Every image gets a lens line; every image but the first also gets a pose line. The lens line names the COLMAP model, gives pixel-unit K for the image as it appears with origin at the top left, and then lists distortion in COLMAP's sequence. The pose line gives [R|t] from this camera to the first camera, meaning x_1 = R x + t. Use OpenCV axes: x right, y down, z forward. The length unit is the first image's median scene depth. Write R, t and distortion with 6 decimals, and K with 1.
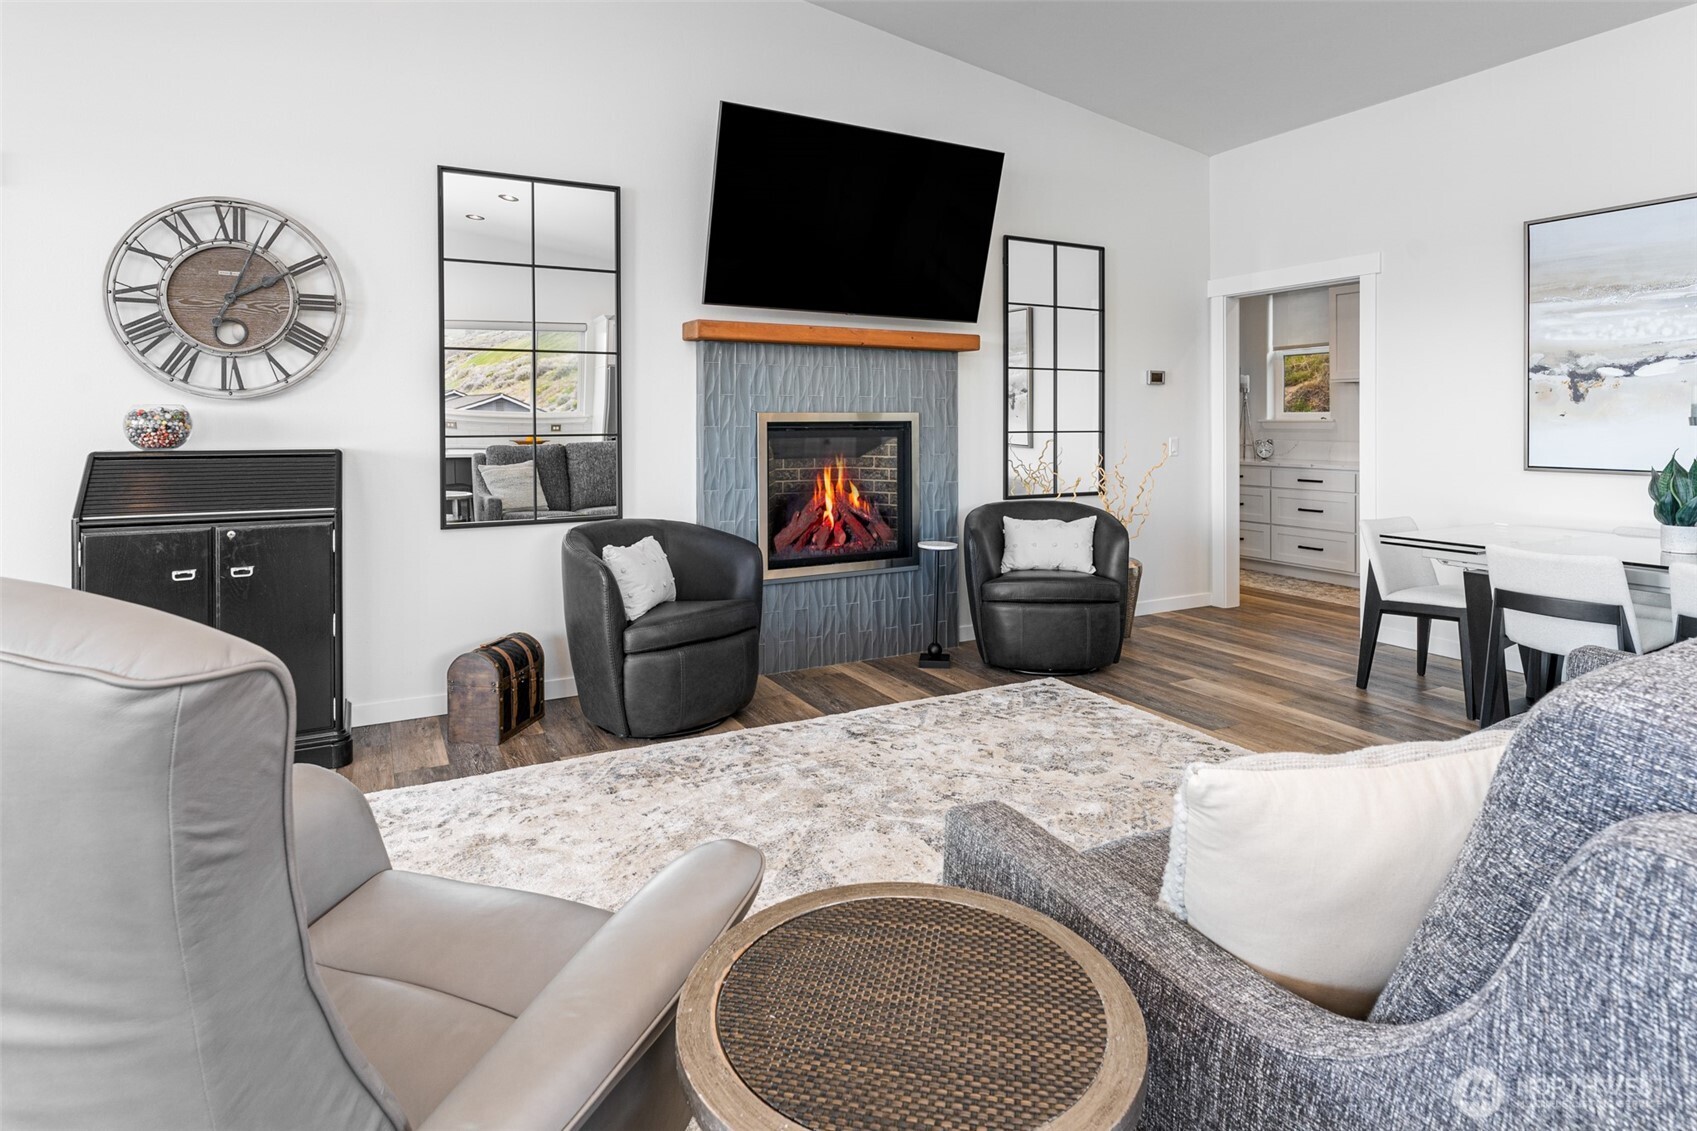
lens RADIAL K [[806.4, 0, 847.3], [0, 806.4, 445.2], [0, 0, 1]] dist [0.002658, 0.000300]
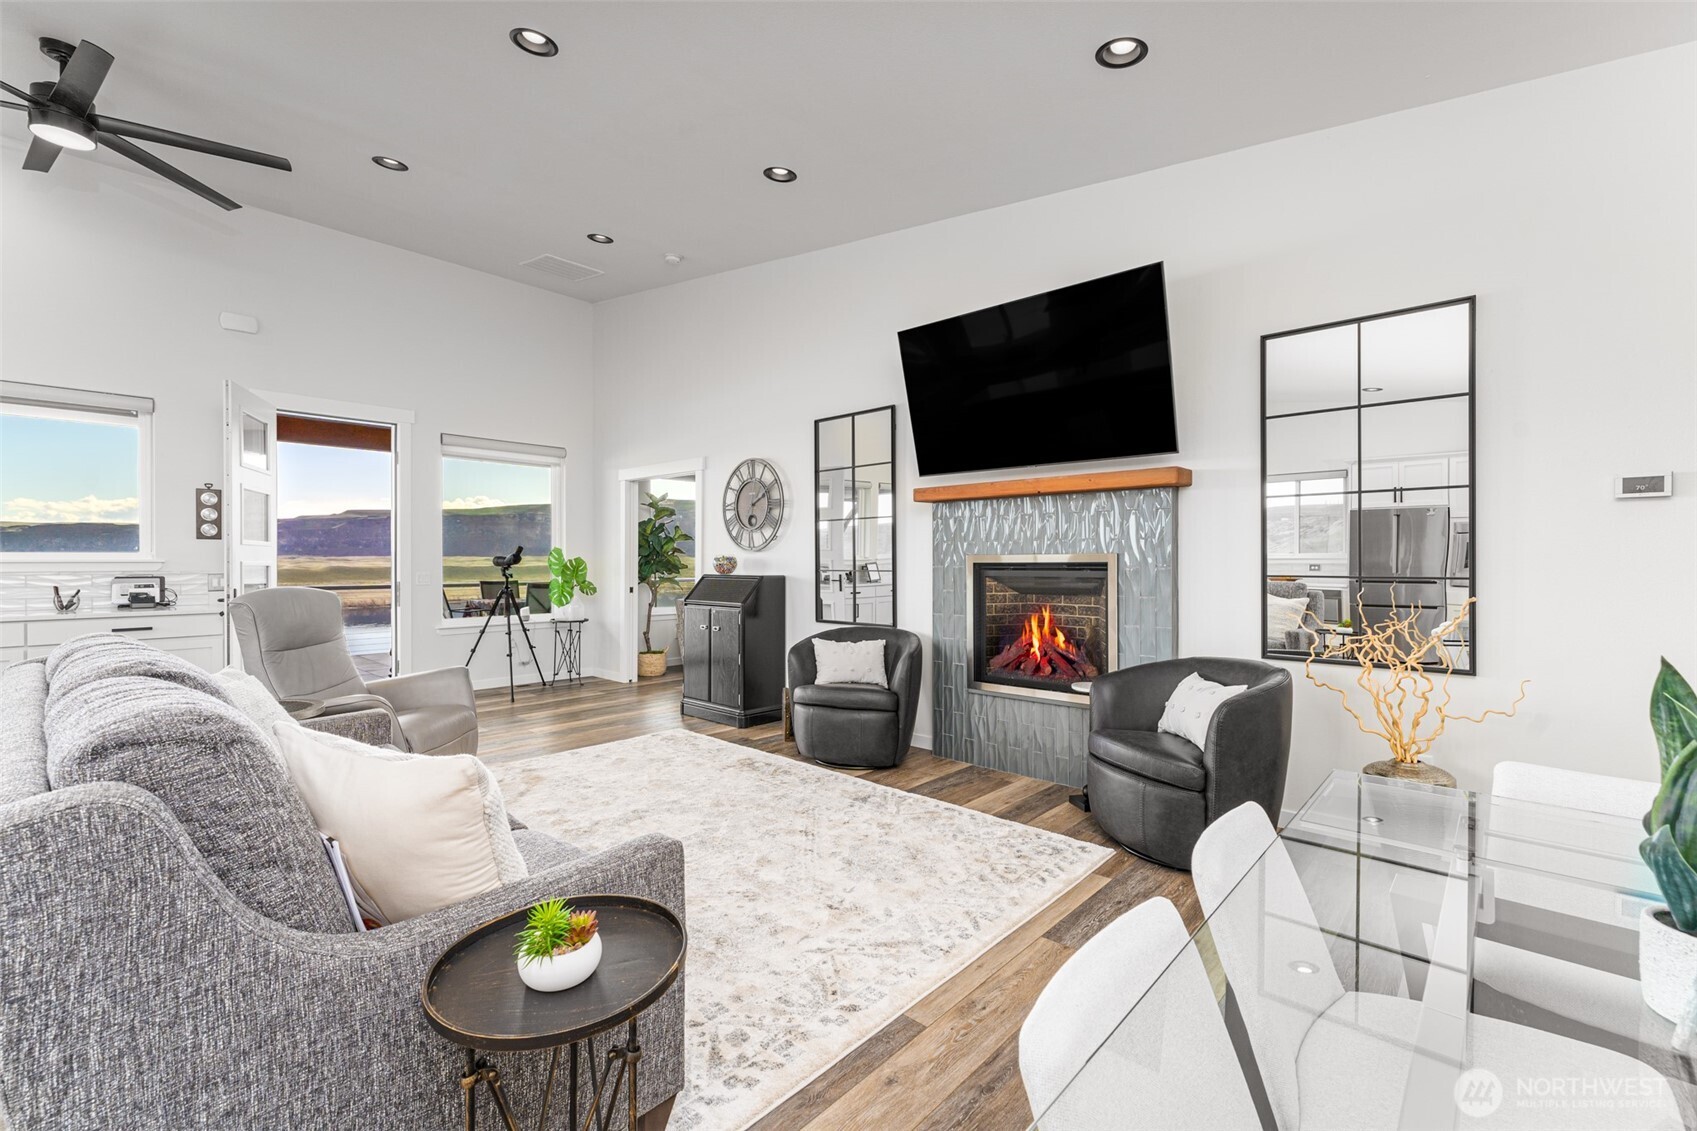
lens RADIAL K [[706.1, 0, 848.5], [0, 706.1, 565.5], [0, 0, 1]] dist [-0.000332, -0.000002]
pose [[0.373376, 0.006251, -0.927659, 0.922958], [-0.028803, 0.999573, -0.004858, -0.015637], [0.927233, 0.028533, 0.373396, 0.465649]]
